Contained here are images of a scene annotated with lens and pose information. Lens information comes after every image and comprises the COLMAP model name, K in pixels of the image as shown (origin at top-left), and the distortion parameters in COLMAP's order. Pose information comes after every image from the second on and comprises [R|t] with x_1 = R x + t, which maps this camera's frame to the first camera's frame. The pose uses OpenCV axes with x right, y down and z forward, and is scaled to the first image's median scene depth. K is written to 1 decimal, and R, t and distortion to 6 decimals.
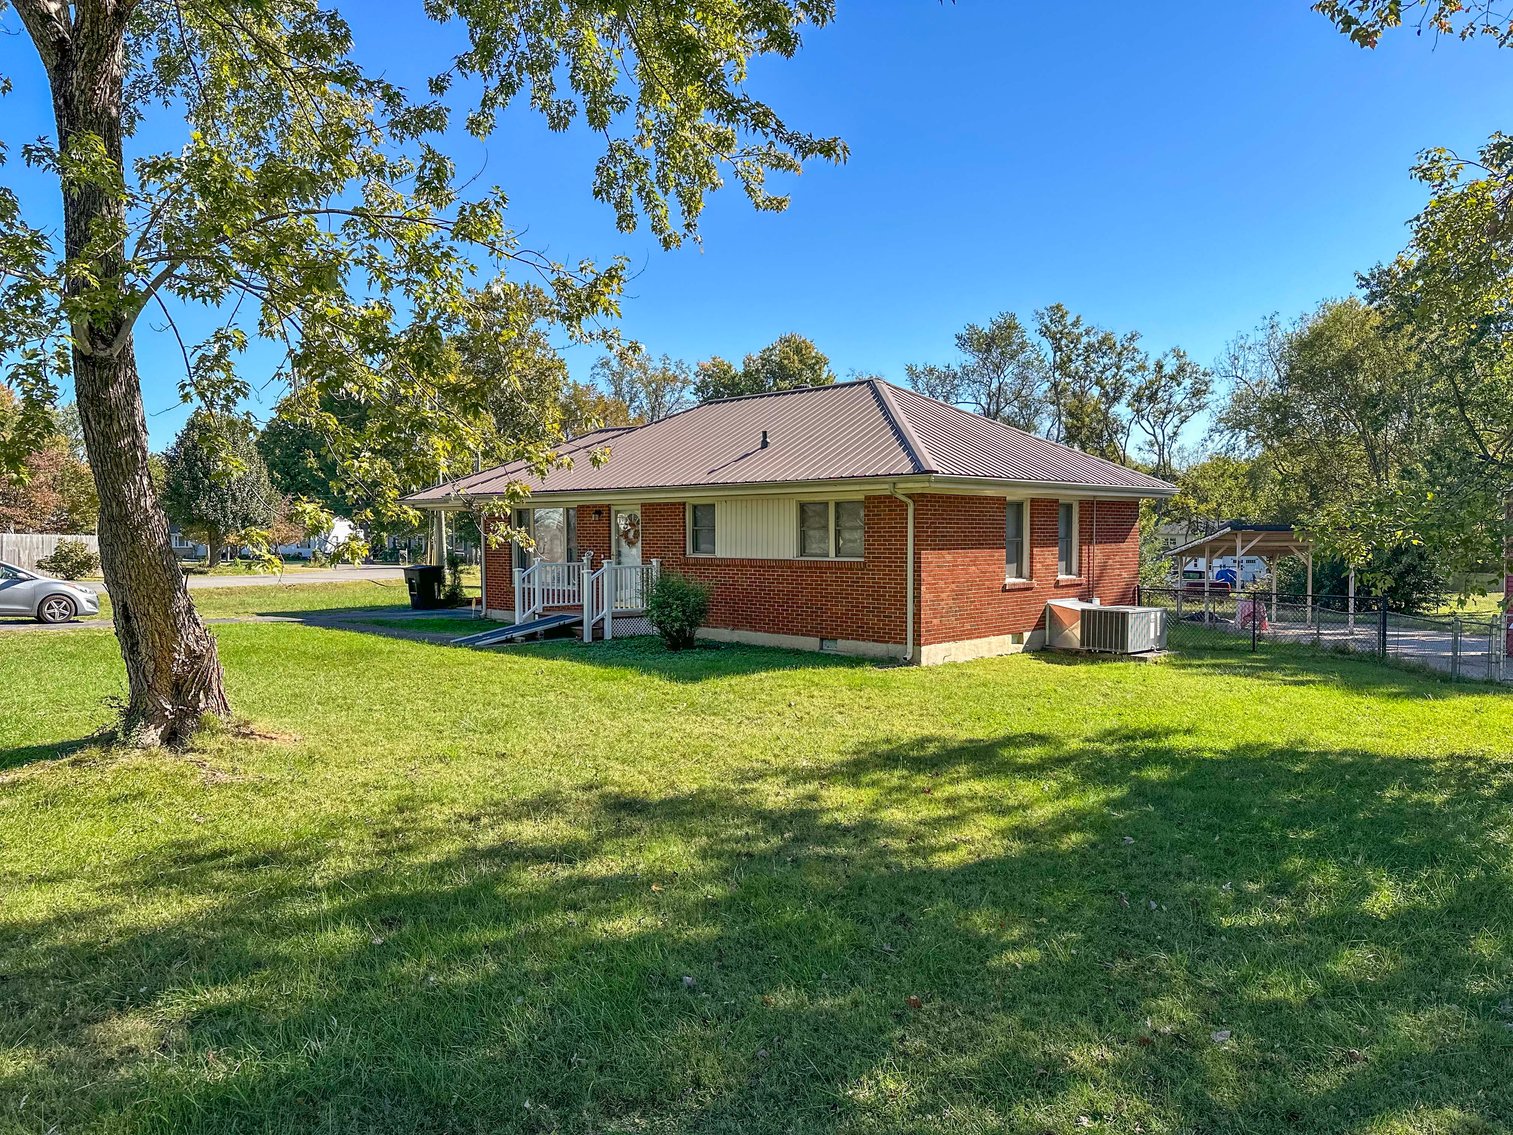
lens RADIAL K [[1040.8, 0, 756.5], [0, 1040.8, 567.5], [0, 0, 1]] dist [0.010202, 0.000449]
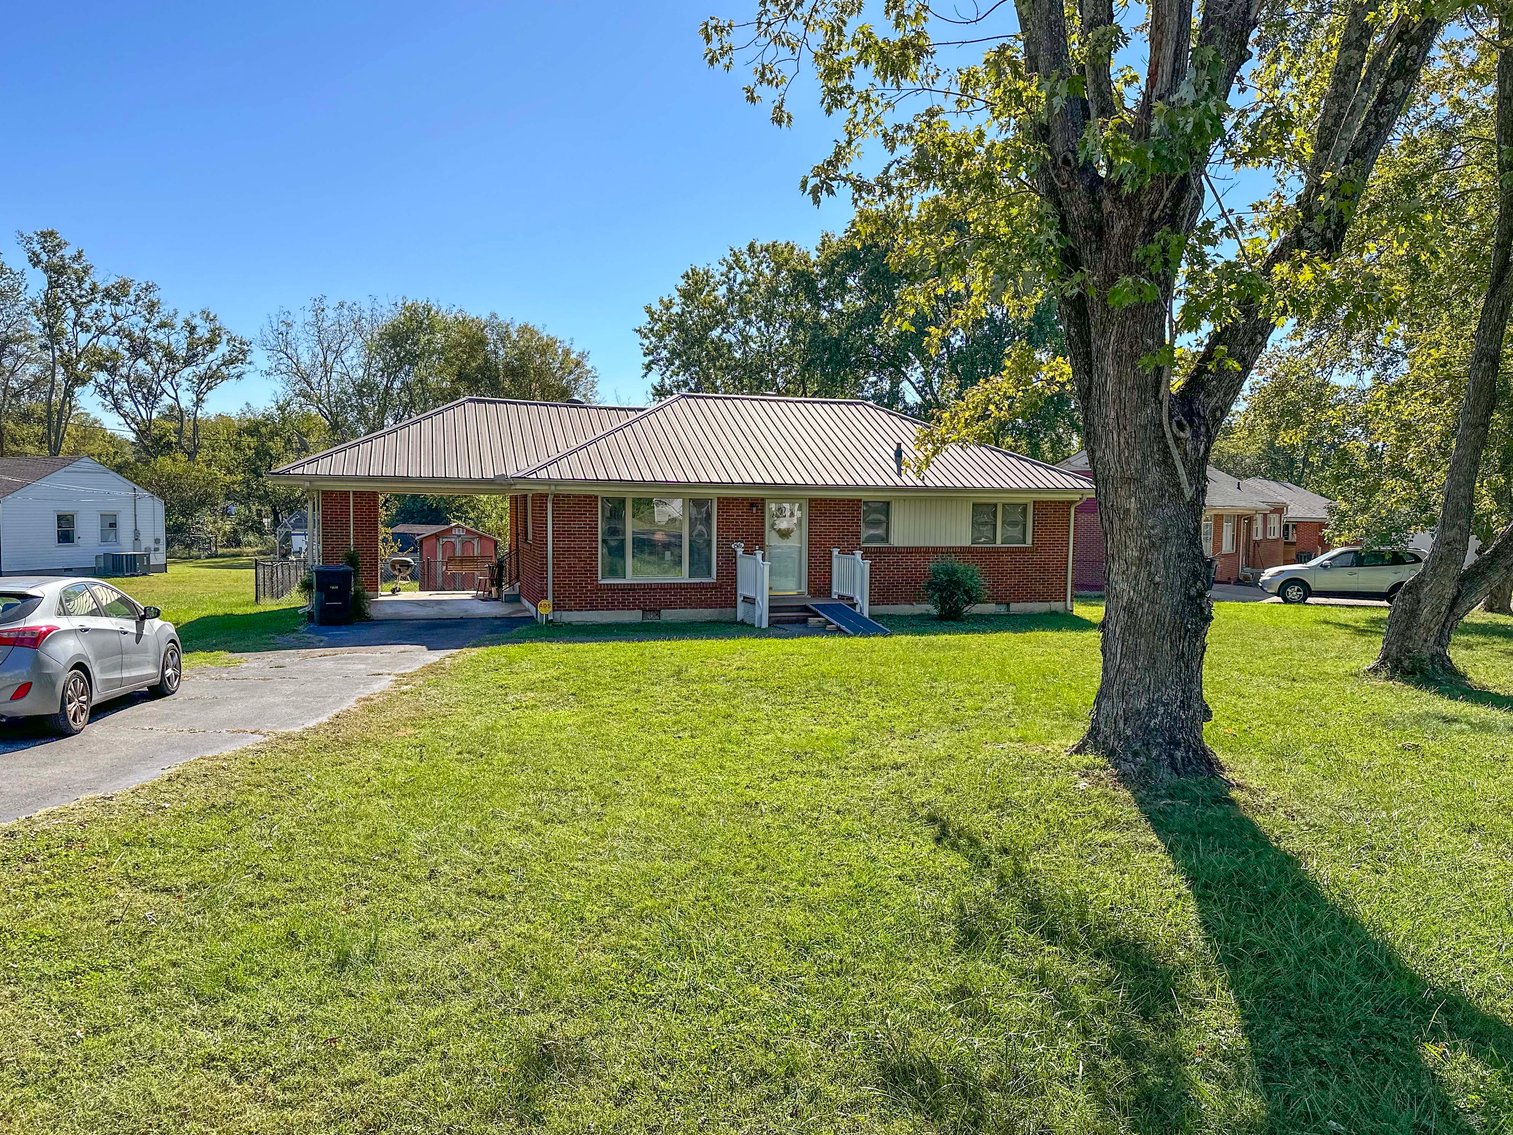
lens RADIAL K [[1040.8, 0, 756.5], [0, 1040.8, 567.5], [0, 0, 1]] dist [0.010202, 0.000449]
pose [[0.484619, -0.042796, 0.873678, -0.882232], [0.015256, 0.999064, 0.040476, -0.027336], [-0.874592, -0.006286, 0.484818, 0.417563]]
